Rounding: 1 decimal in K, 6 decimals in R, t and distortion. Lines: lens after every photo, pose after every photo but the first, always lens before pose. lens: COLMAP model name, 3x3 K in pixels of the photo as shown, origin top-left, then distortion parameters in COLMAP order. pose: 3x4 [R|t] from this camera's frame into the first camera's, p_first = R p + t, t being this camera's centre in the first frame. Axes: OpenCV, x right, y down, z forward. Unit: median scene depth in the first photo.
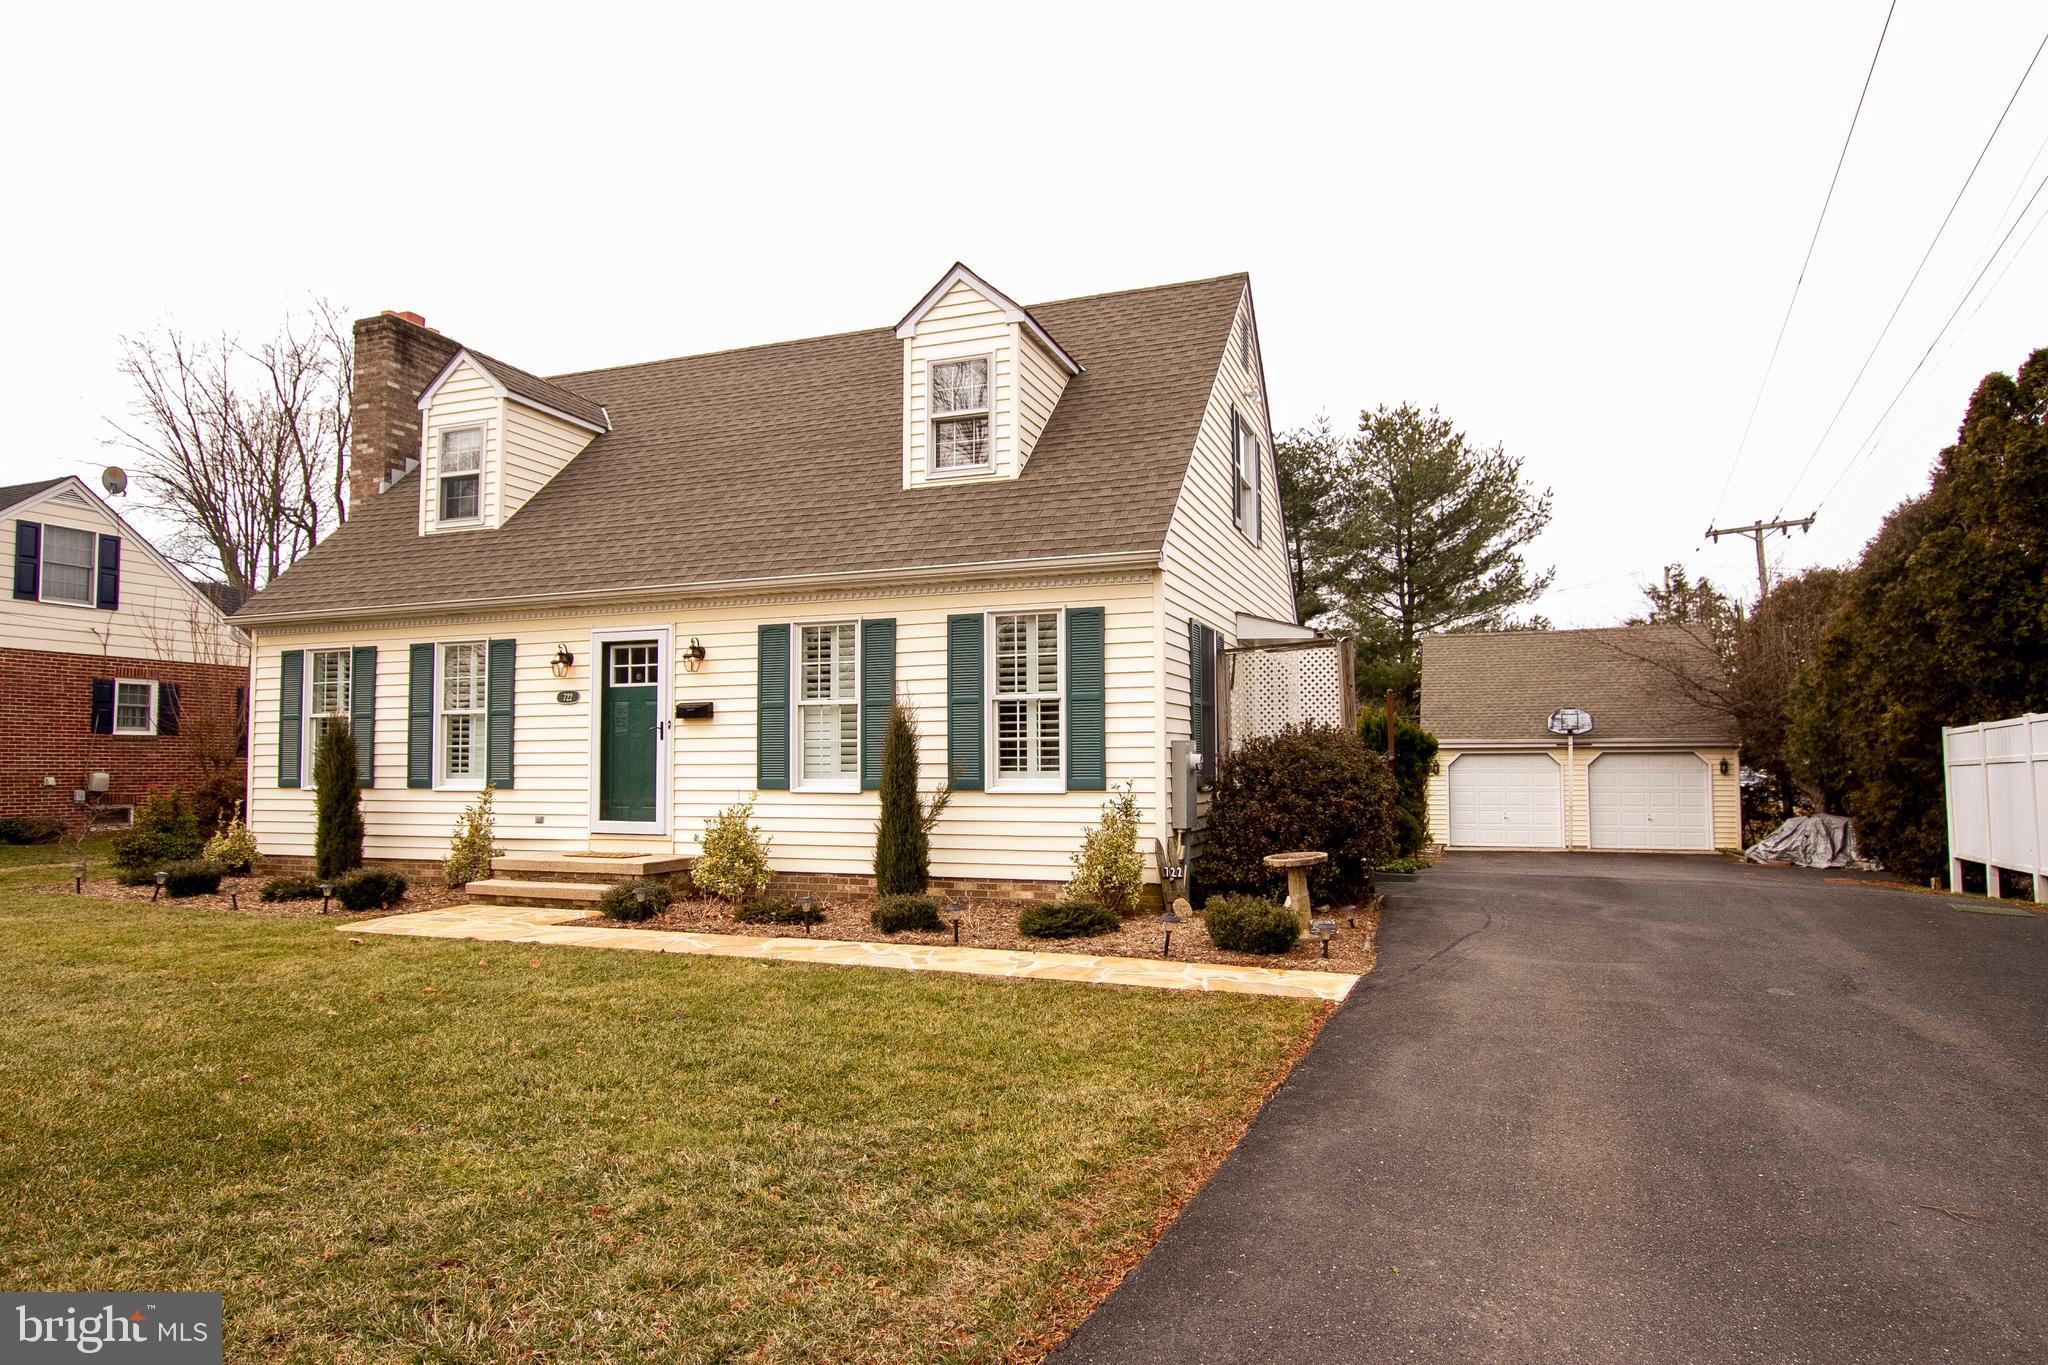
lens RADIAL K [[1389.1, 0, 966.7], [0, 1389.1, 695.6], [0, 0, 1]] dist [-0.000596, 0.000525]
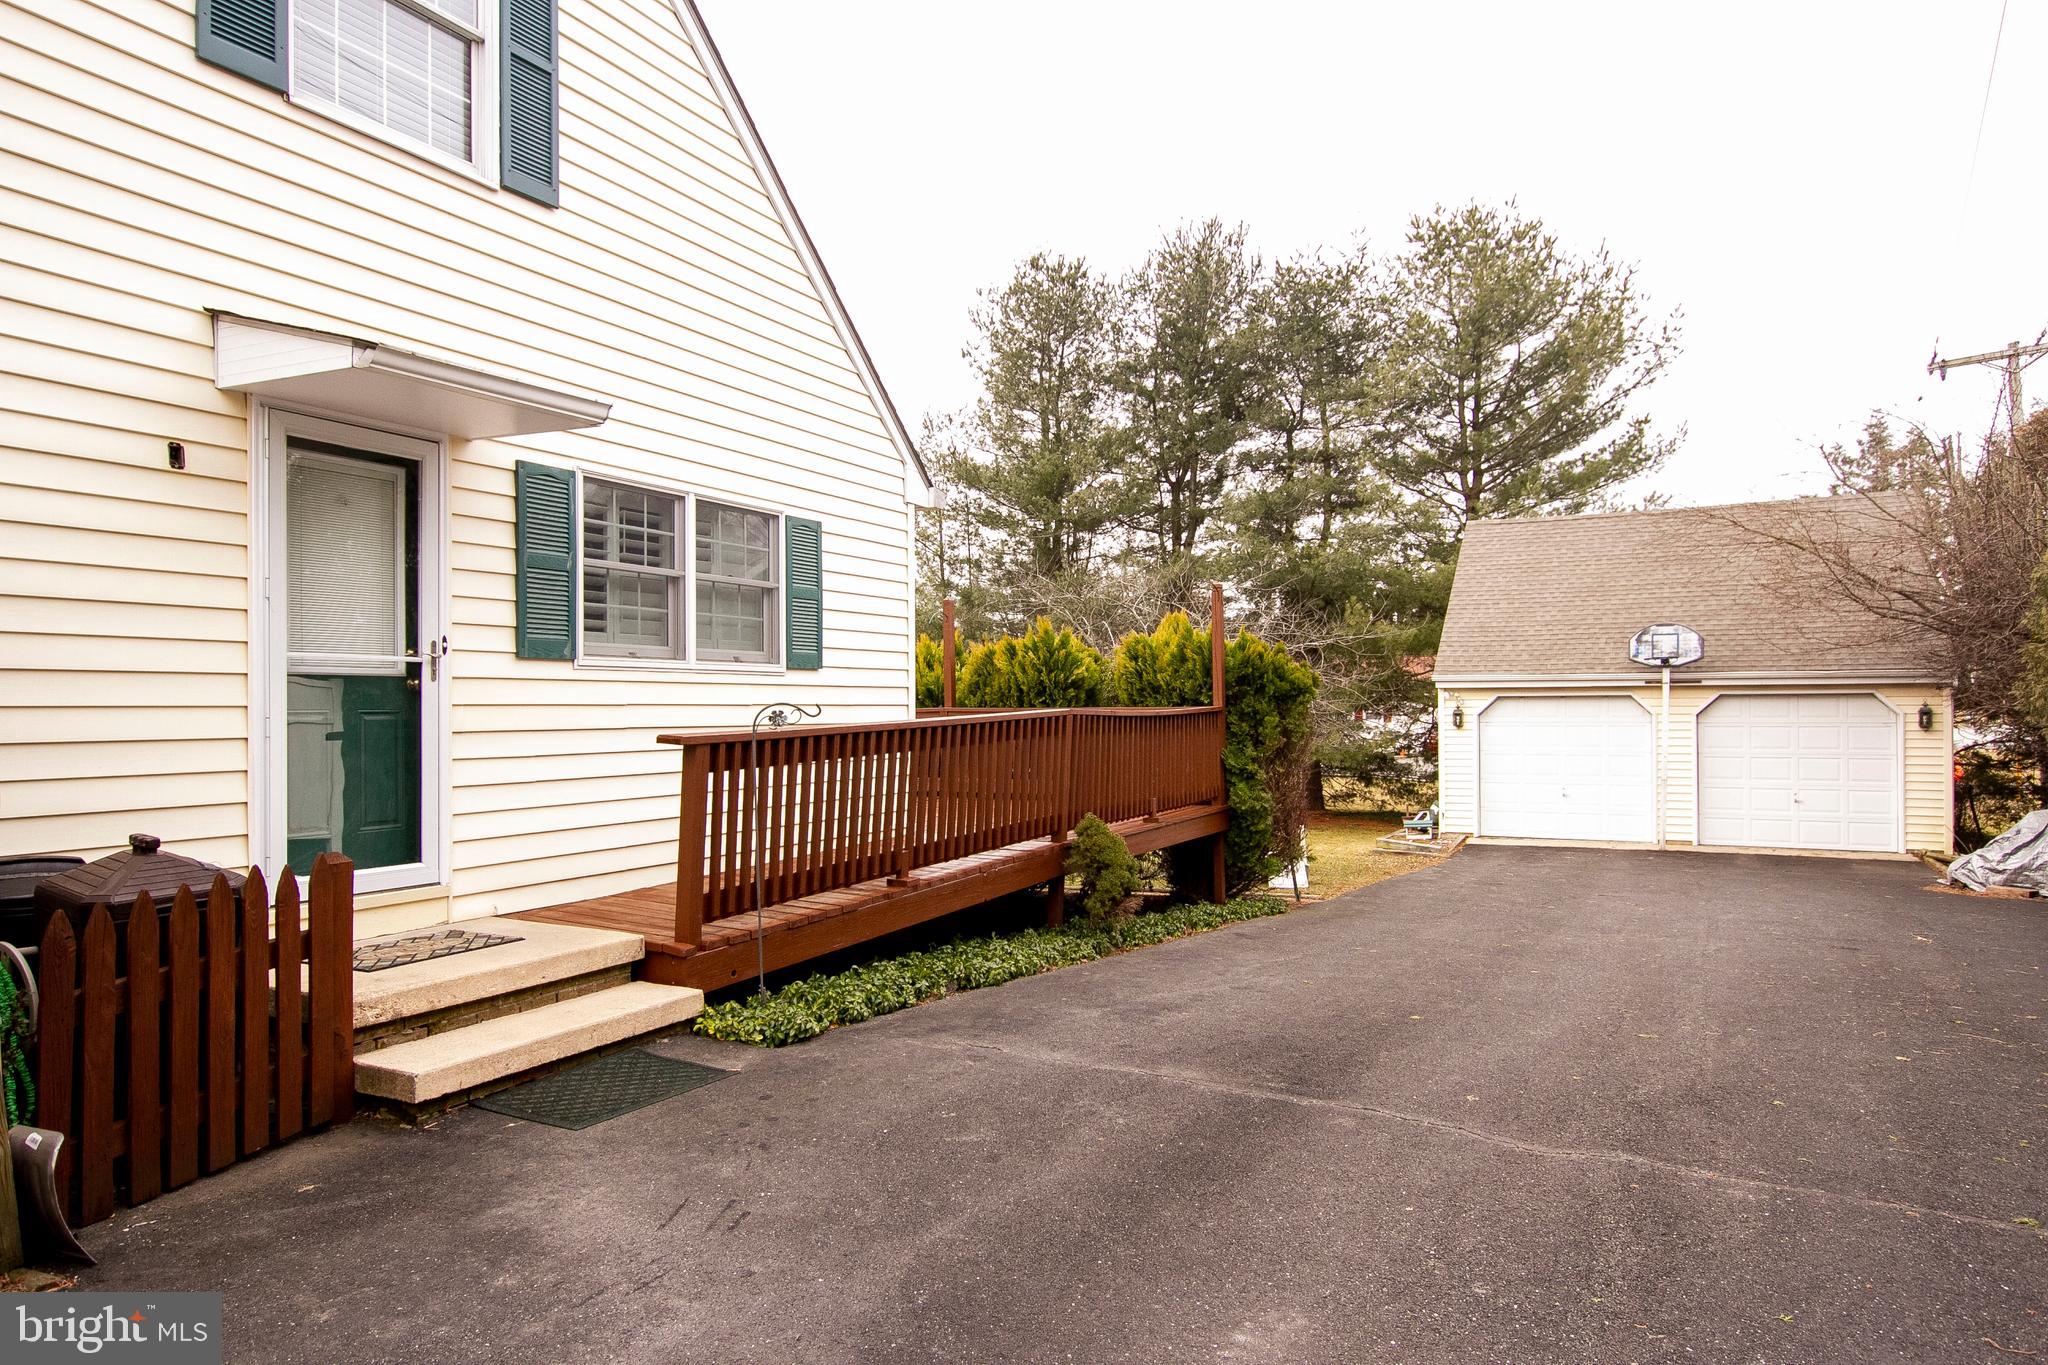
lens RADIAL K [[1389.1, 0, 966.7], [0, 1389.1, 695.6], [0, 0, 1]] dist [-0.000596, 0.000525]
pose [[0.989767, -0.002028, -0.142682, 0.201271], [0.008498, 0.998962, 0.044750, 0.010023], [0.142443, -0.045505, 0.988756, 0.315003]]
